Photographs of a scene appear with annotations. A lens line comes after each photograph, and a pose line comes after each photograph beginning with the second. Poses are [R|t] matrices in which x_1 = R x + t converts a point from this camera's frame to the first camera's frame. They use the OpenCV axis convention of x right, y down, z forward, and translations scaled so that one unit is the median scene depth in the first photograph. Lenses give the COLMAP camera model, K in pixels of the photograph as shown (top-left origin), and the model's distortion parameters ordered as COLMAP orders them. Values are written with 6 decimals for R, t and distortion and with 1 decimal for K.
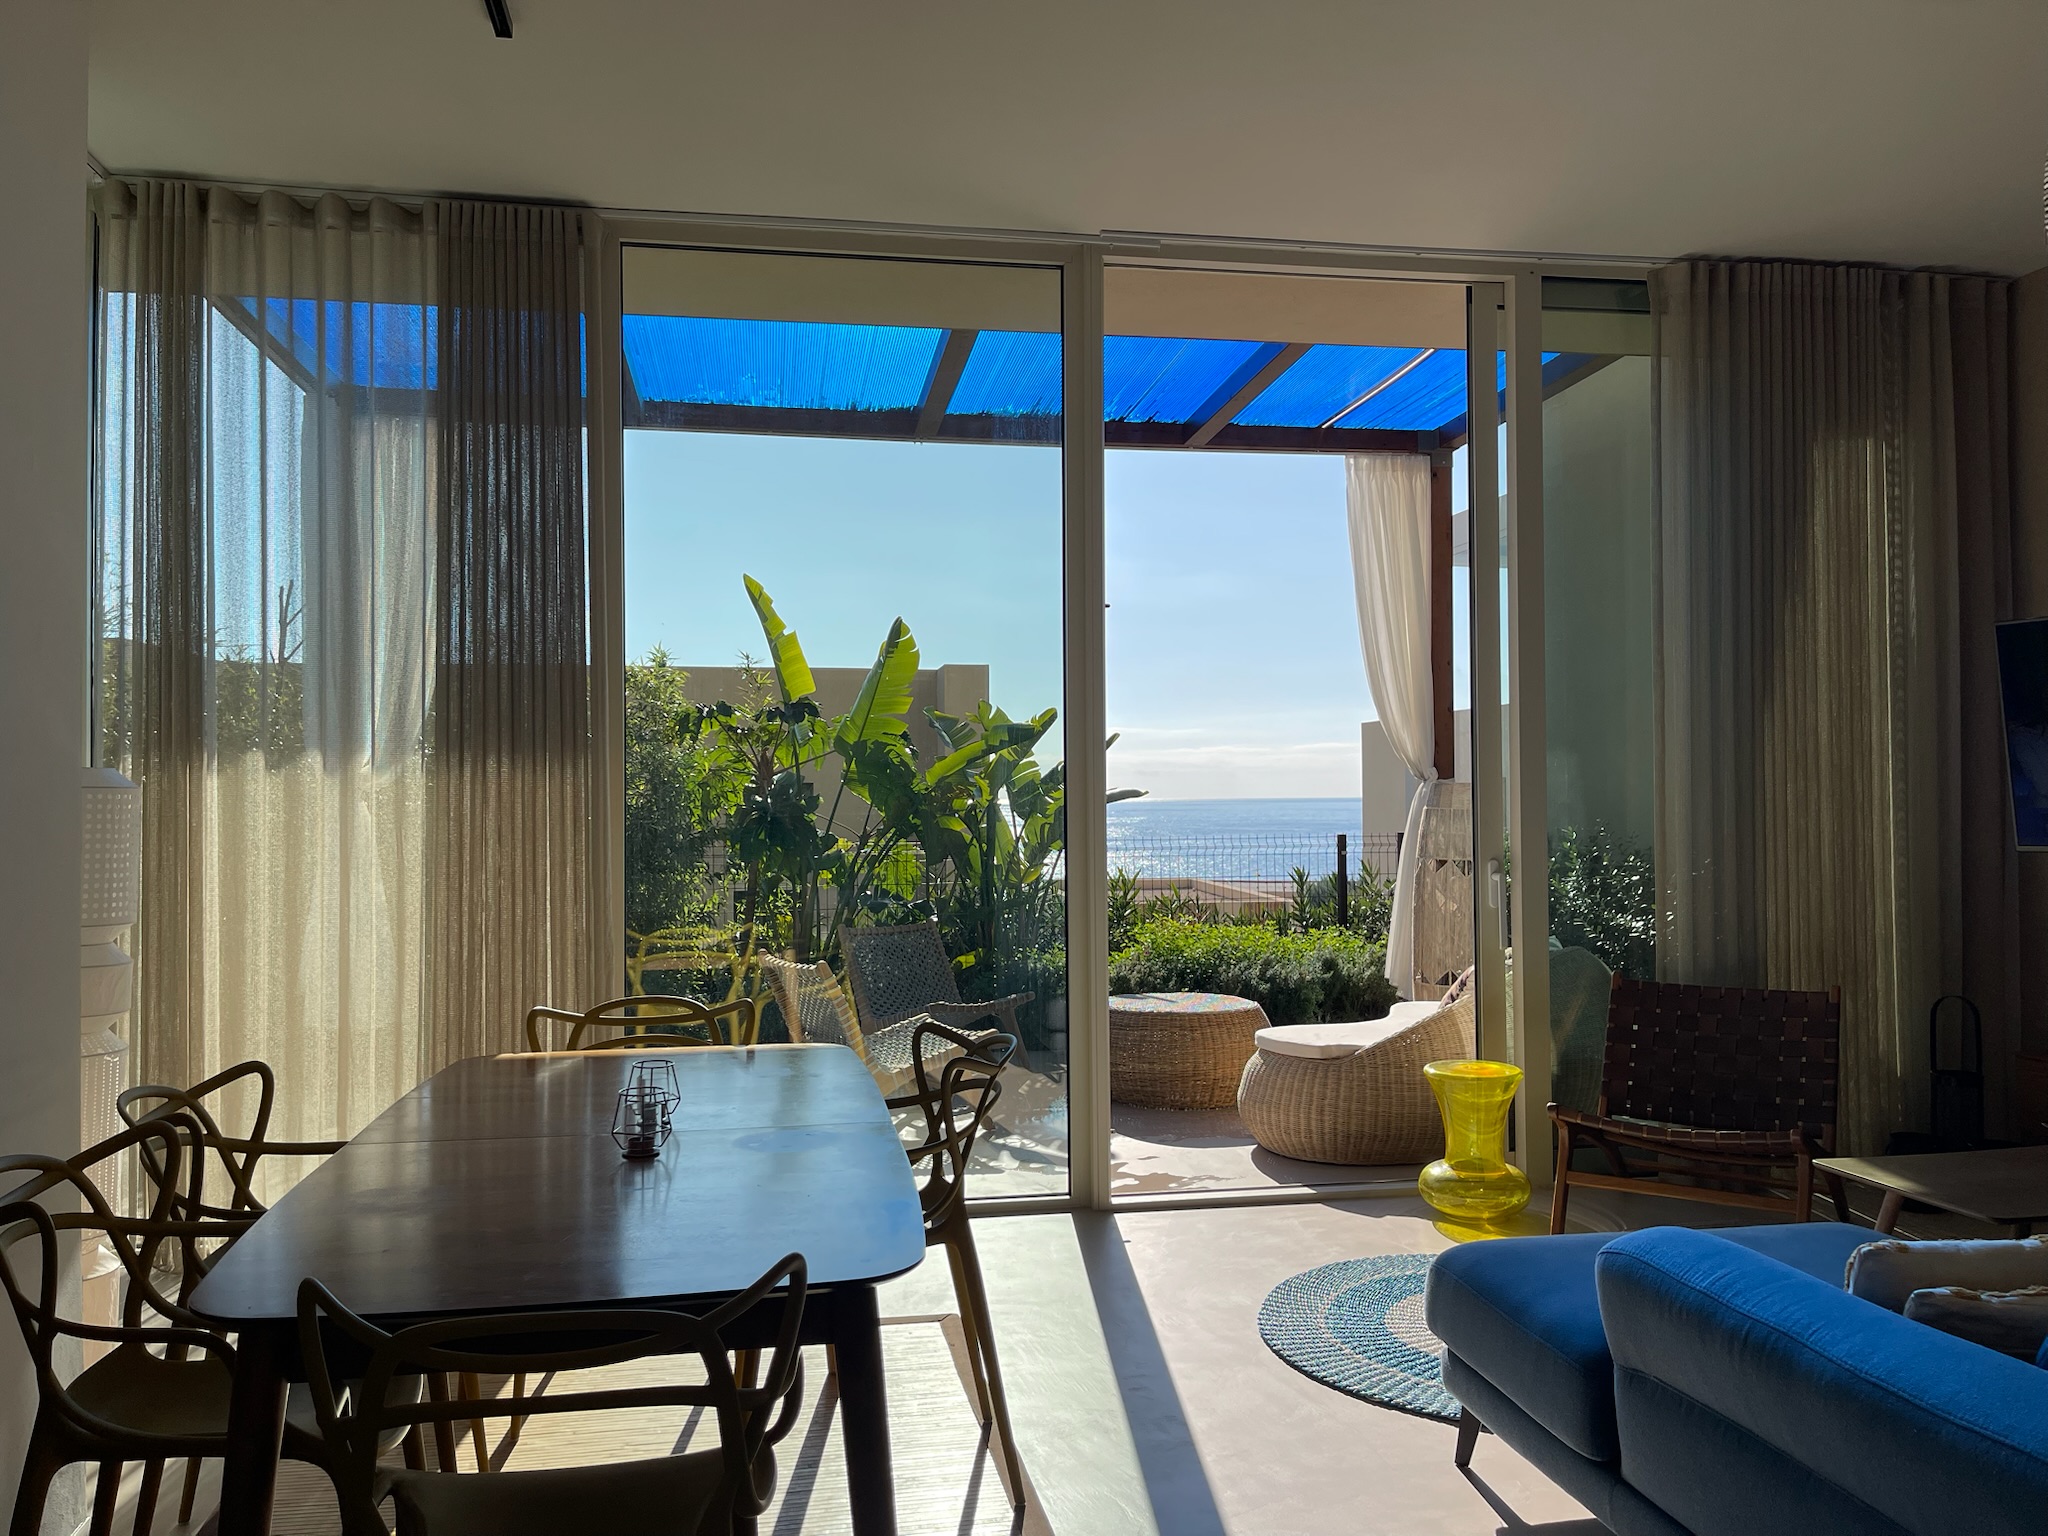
lens RADIAL K [[1499.0, 0, 1024.0], [0, 1499.0, 768.0], [0, 0, 1]] dist [-0.010268, -0.009226]
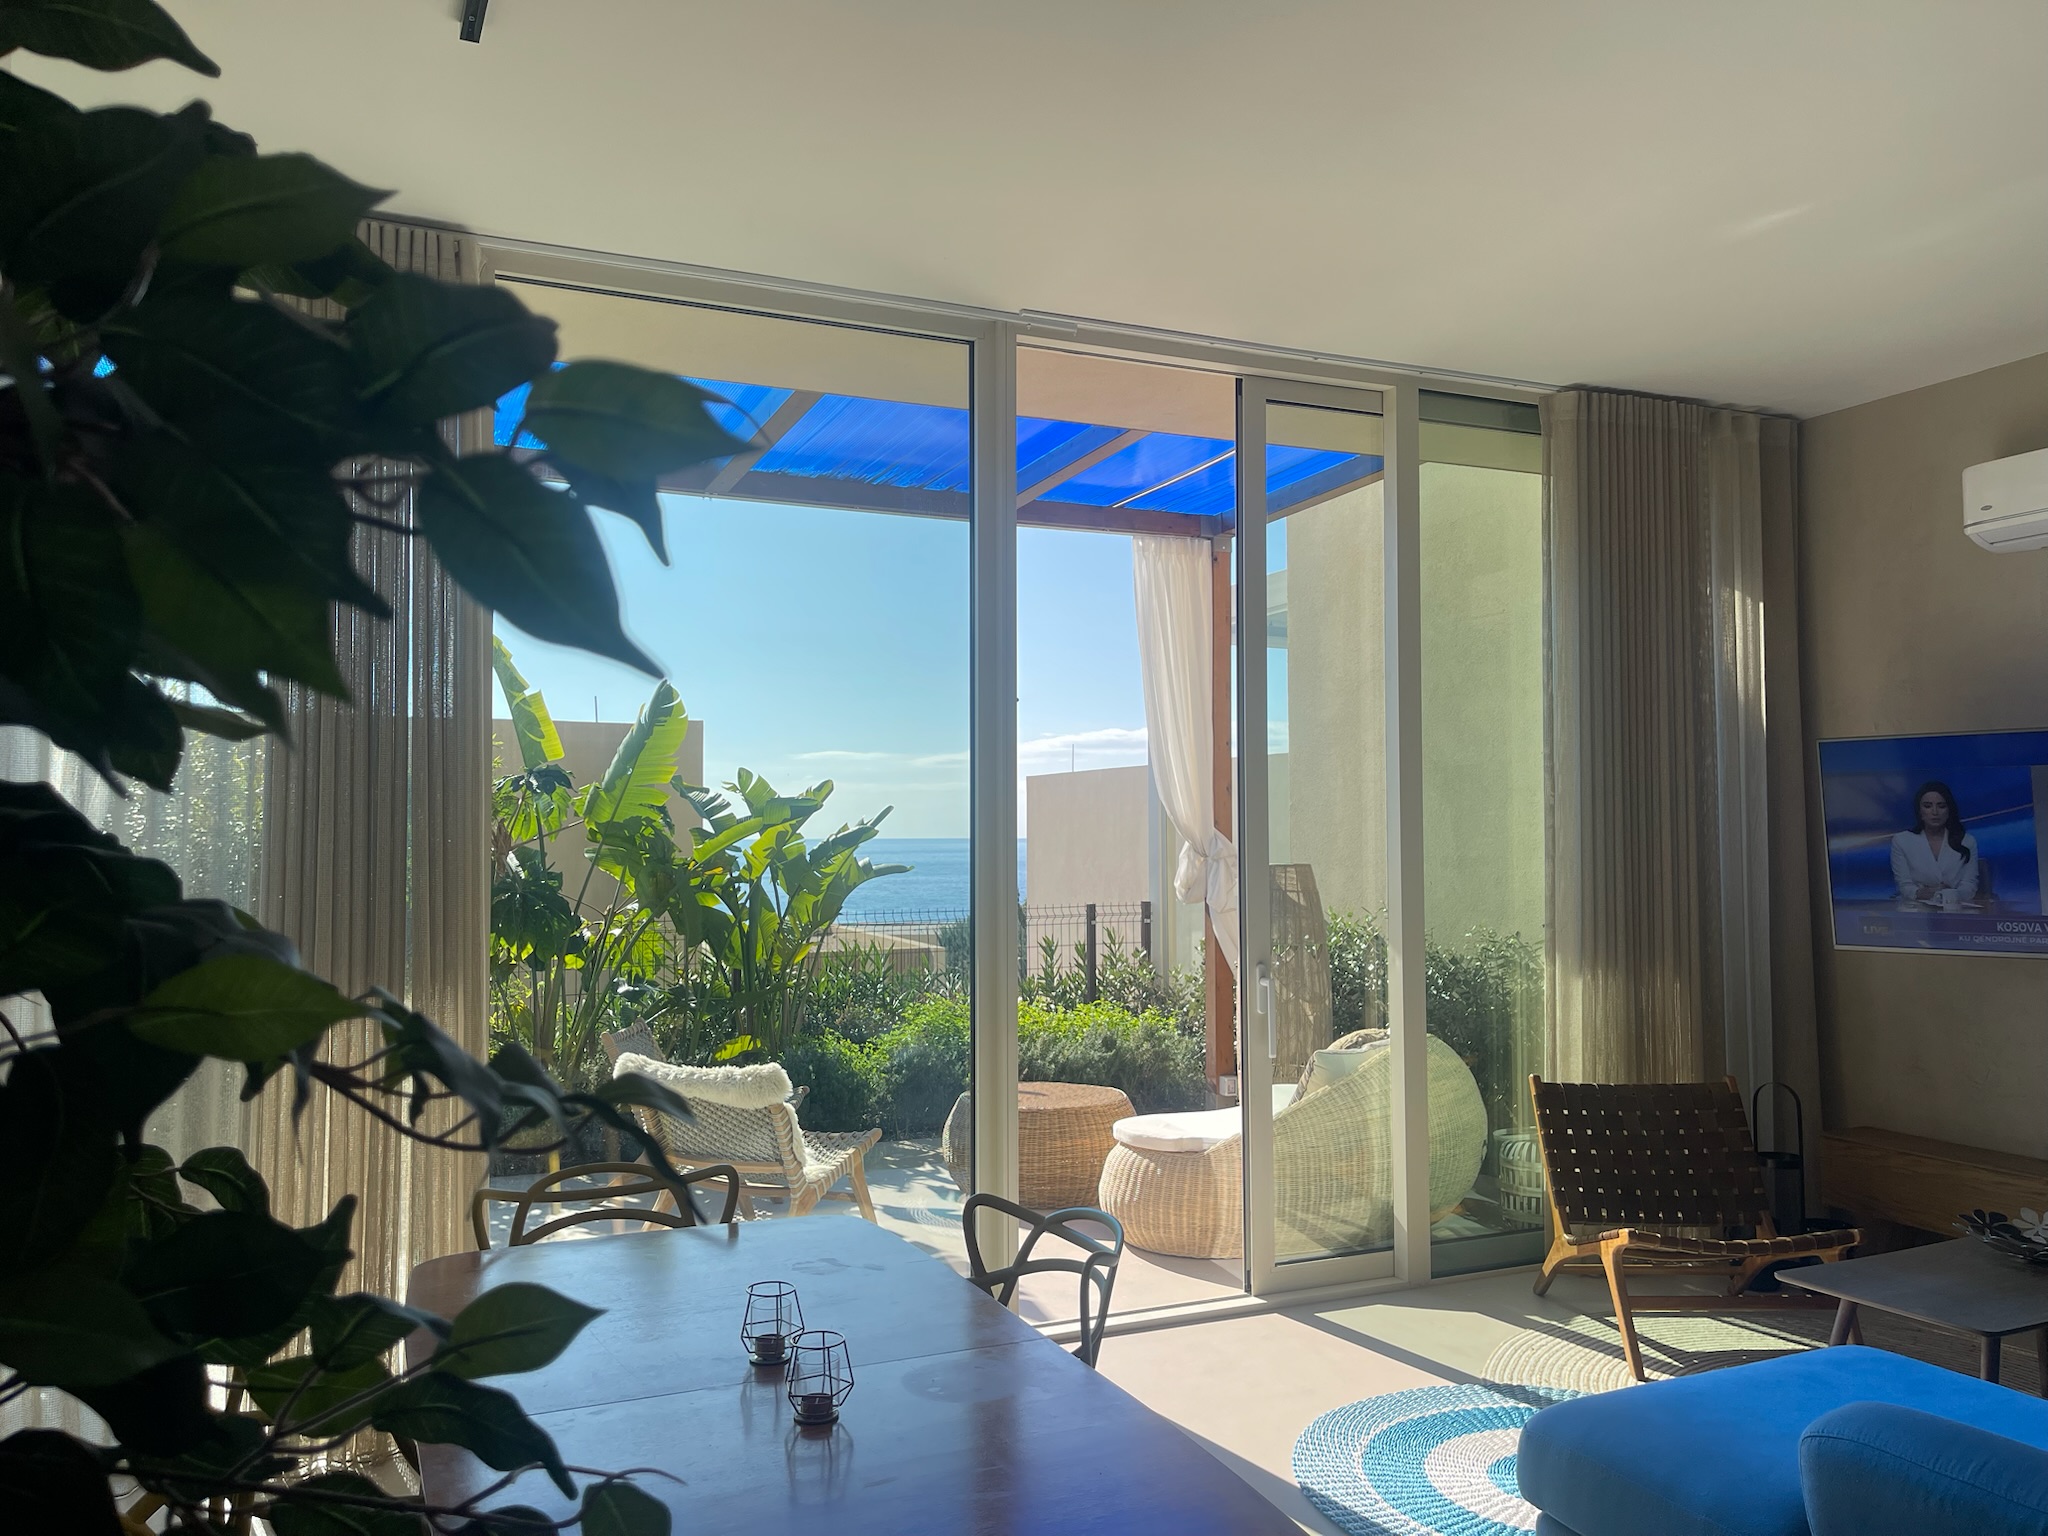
lens RADIAL K [[1499.0, 0, 1024.0], [0, 1499.0, 768.0], [0, 0, 1]] dist [-0.010268, -0.009226]
pose [[0.967119, 0.011263, 0.254074, -0.183959], [-0.003212, 0.999480, -0.032079, -0.030710], [-0.254303, 0.030208, 0.966653, 0.070009]]
